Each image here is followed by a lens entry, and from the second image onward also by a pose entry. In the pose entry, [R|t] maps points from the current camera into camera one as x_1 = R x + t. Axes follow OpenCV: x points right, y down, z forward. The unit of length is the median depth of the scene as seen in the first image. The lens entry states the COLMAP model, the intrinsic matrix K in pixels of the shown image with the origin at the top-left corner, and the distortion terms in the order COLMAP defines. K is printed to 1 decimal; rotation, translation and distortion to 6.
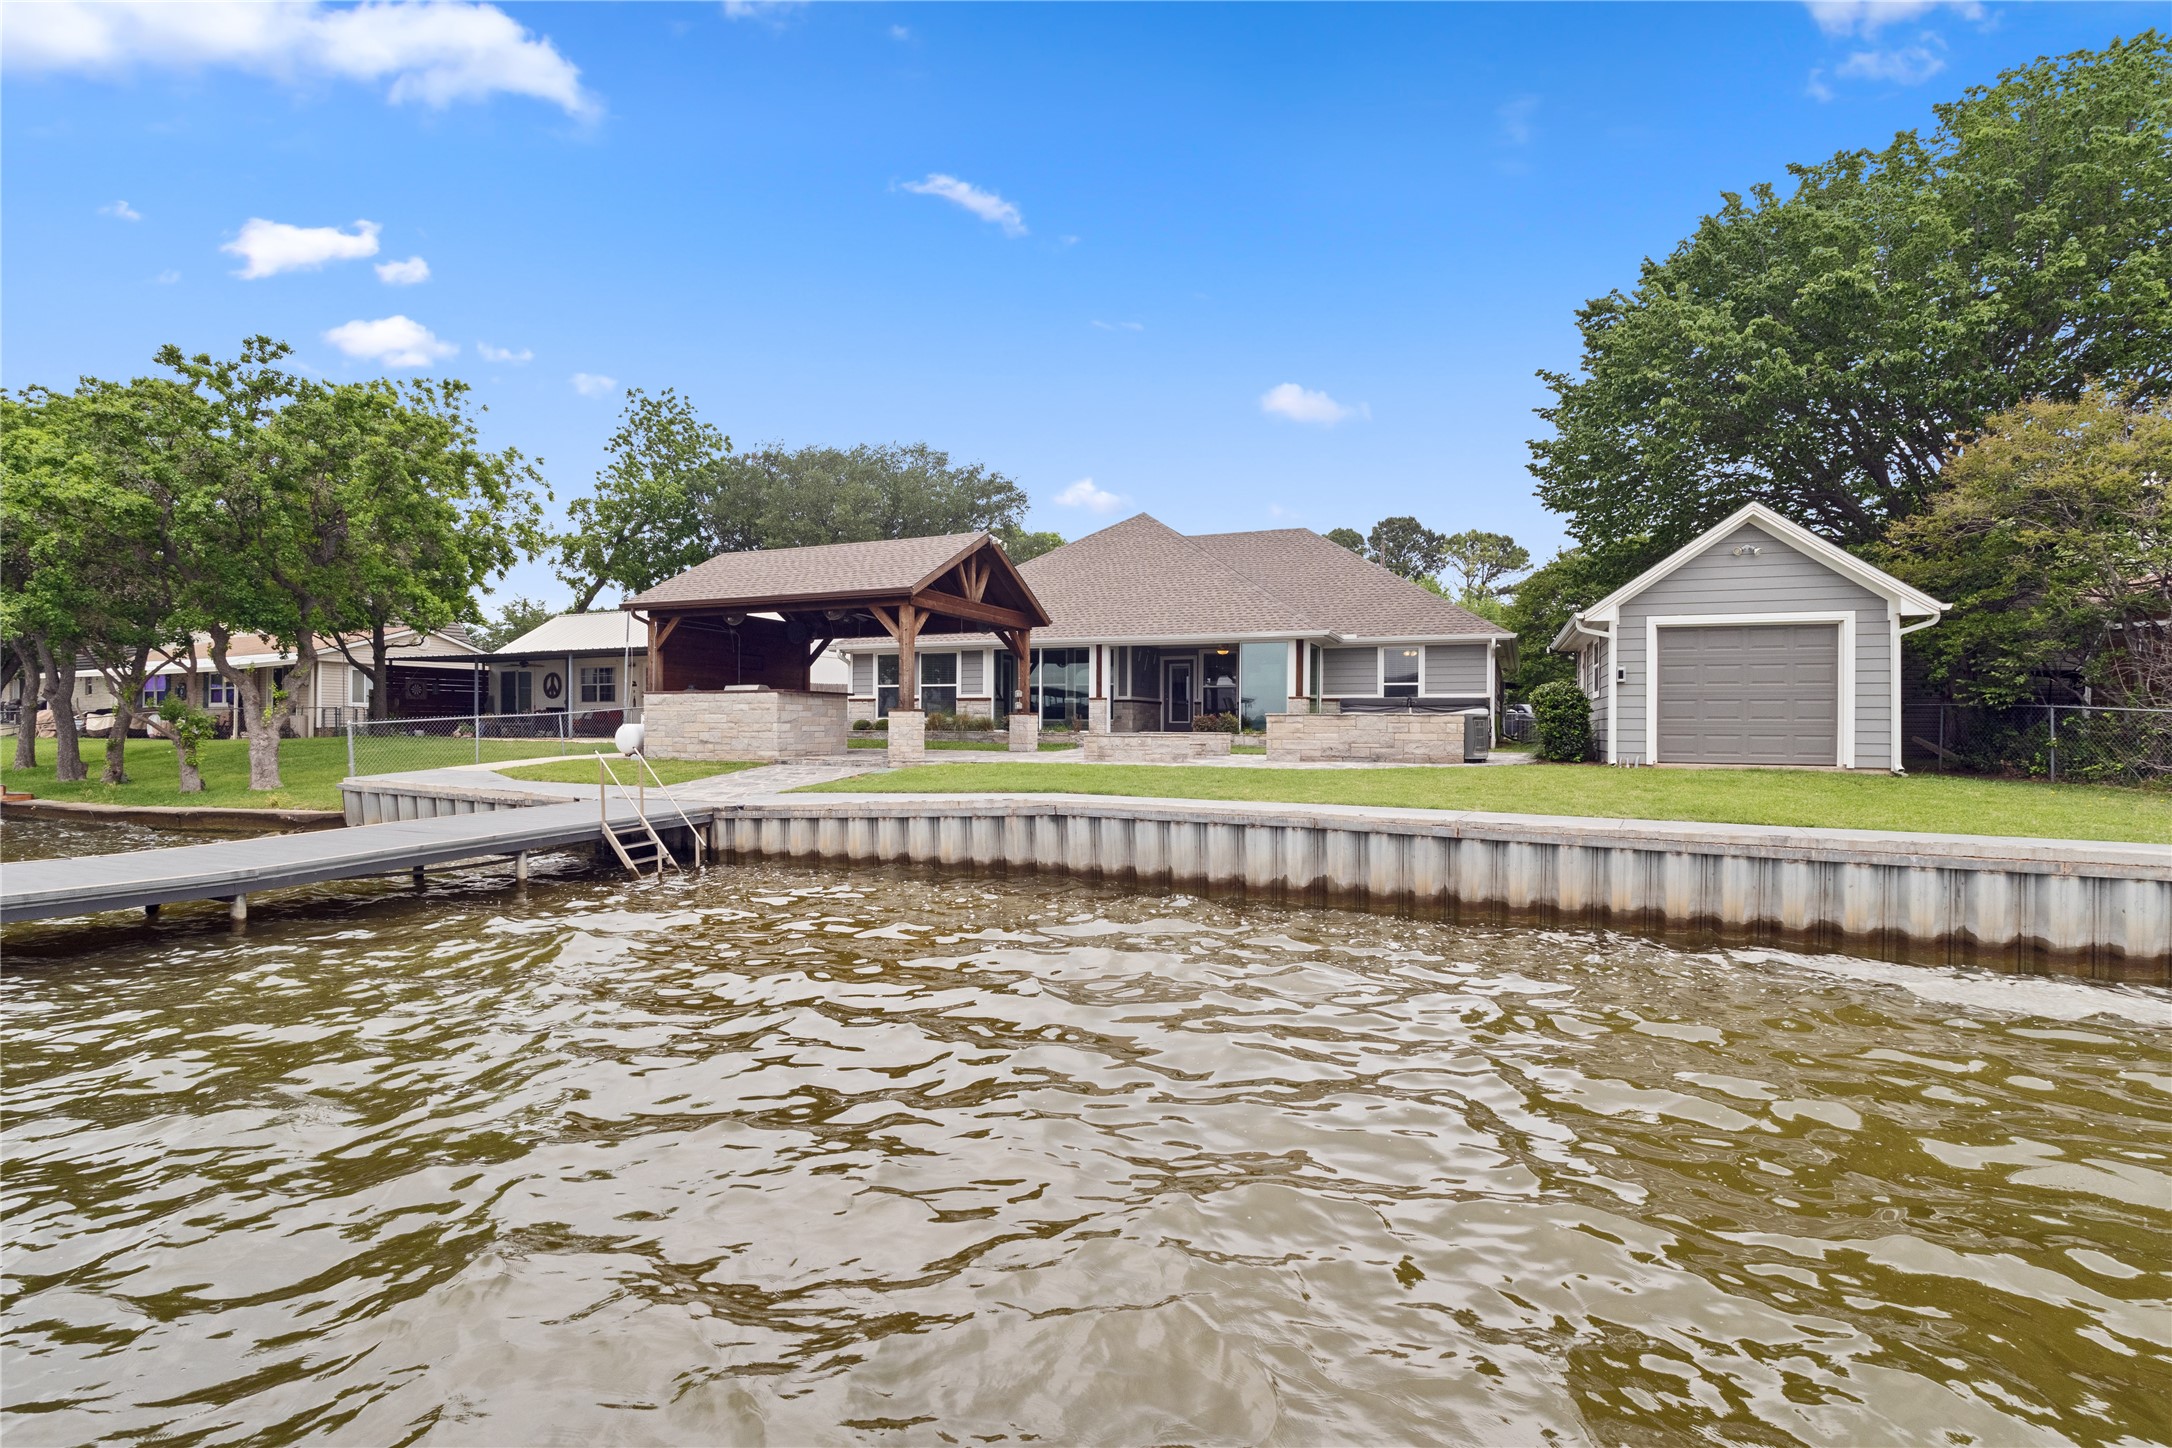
lens RADIAL K [[1040.6, 0, 1081.5], [0, 1040.6, 726.2], [0, 0, 1]] dist [-0.010527, 0.001851]
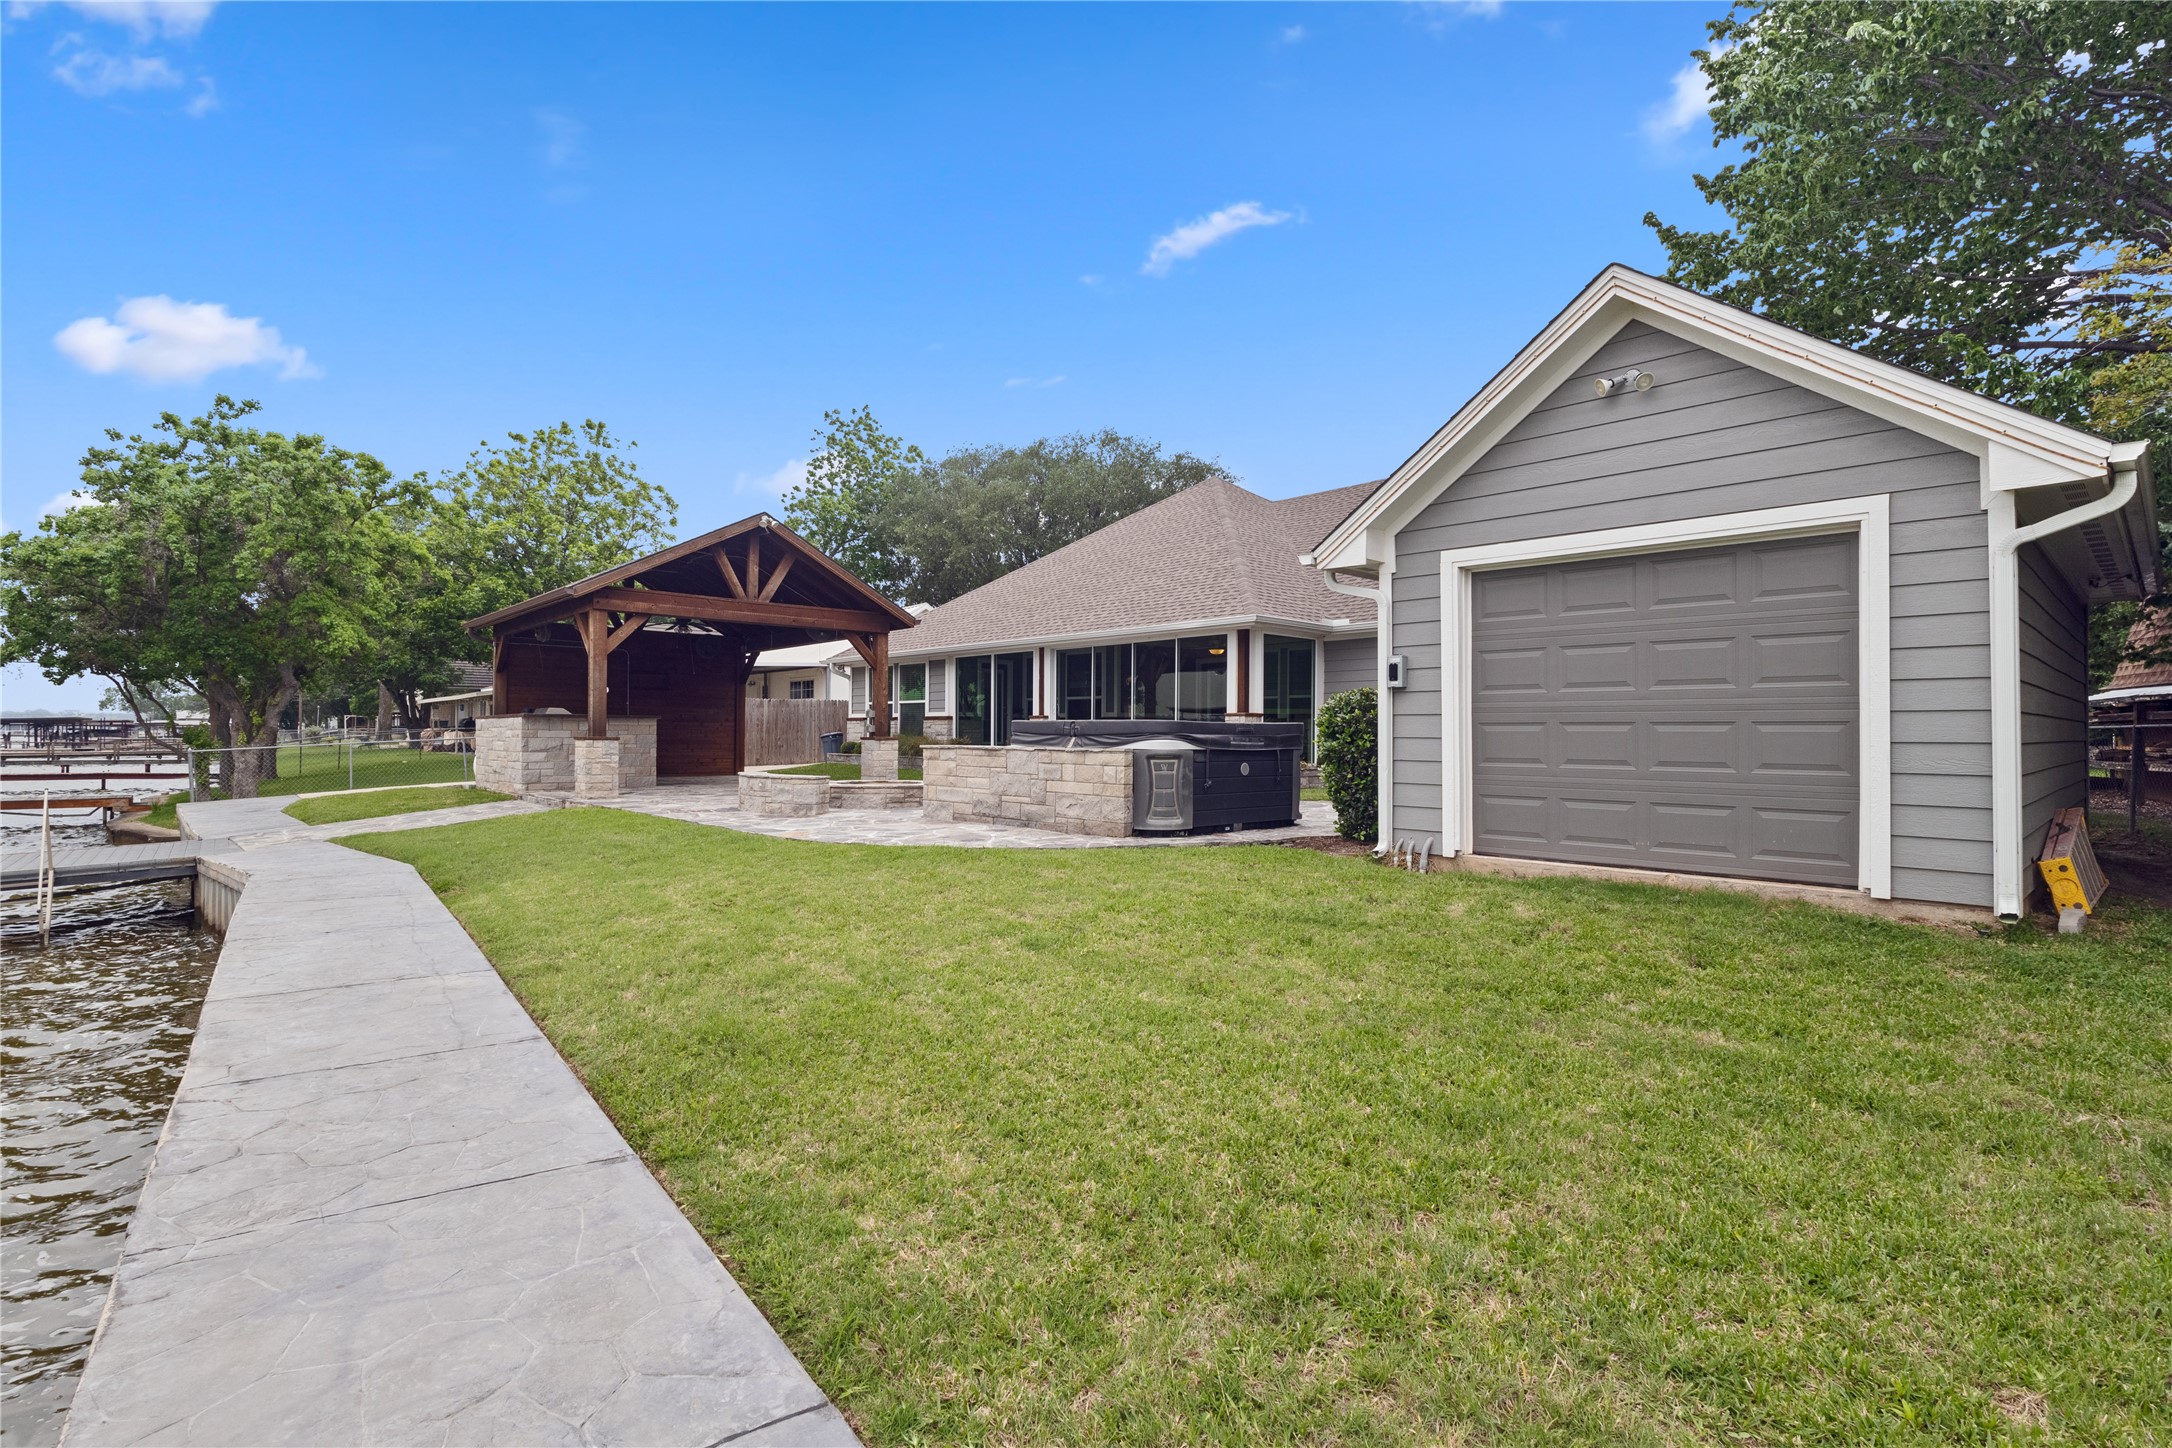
lens RADIAL K [[1040.6, 0, 1087.8], [0, 1040.6, 731.1], [0, 0, 1]] dist [-0.010527, 0.001851]
pose [[0.898214, -0.001872, -0.439554, 0.600643], [0.000012, 0.999991, -0.004234, -0.019485], [0.439558, 0.003797, 0.898206, 0.486333]]
